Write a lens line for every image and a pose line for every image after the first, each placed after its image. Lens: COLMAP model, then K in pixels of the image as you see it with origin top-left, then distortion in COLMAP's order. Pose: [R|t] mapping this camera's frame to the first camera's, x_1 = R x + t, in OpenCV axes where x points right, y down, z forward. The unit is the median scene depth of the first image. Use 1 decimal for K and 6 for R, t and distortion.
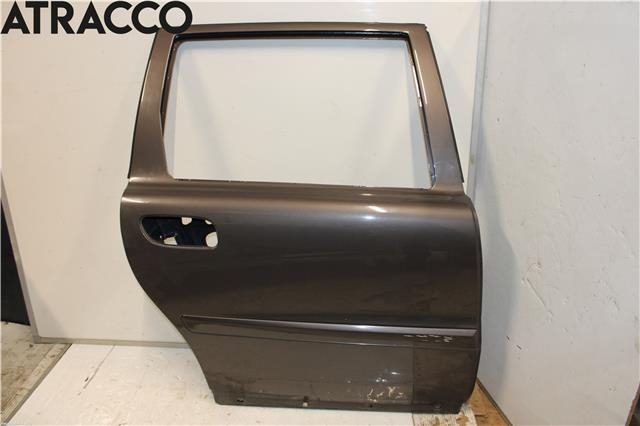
lens RADIAL K [[535.0, 0, 320.0], [0, 535.0, 213.0], [0, 0, 1]] dist [-0.154459, 0.075297]
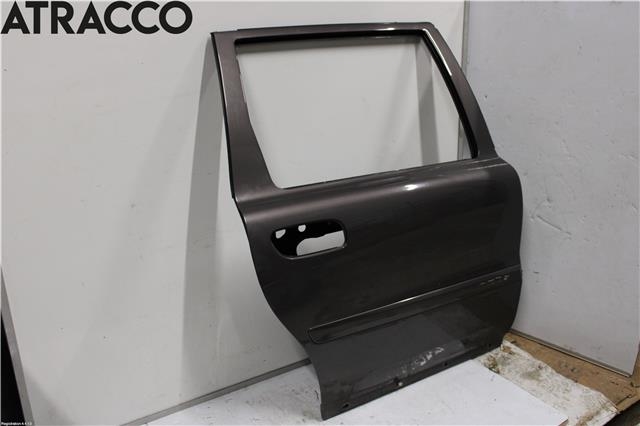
lens RADIAL K [[637.8, 0, 320.0], [0, 637.8, 213.0], [0, 0, 1]] dist [-0.115902, 0.008201]
pose [[0.804046, -0.197078, 0.560955, -0.858630], [0.224446, 0.974269, 0.020576, -0.029489], [-0.550576, 0.109360, 0.827591, 0.016909]]
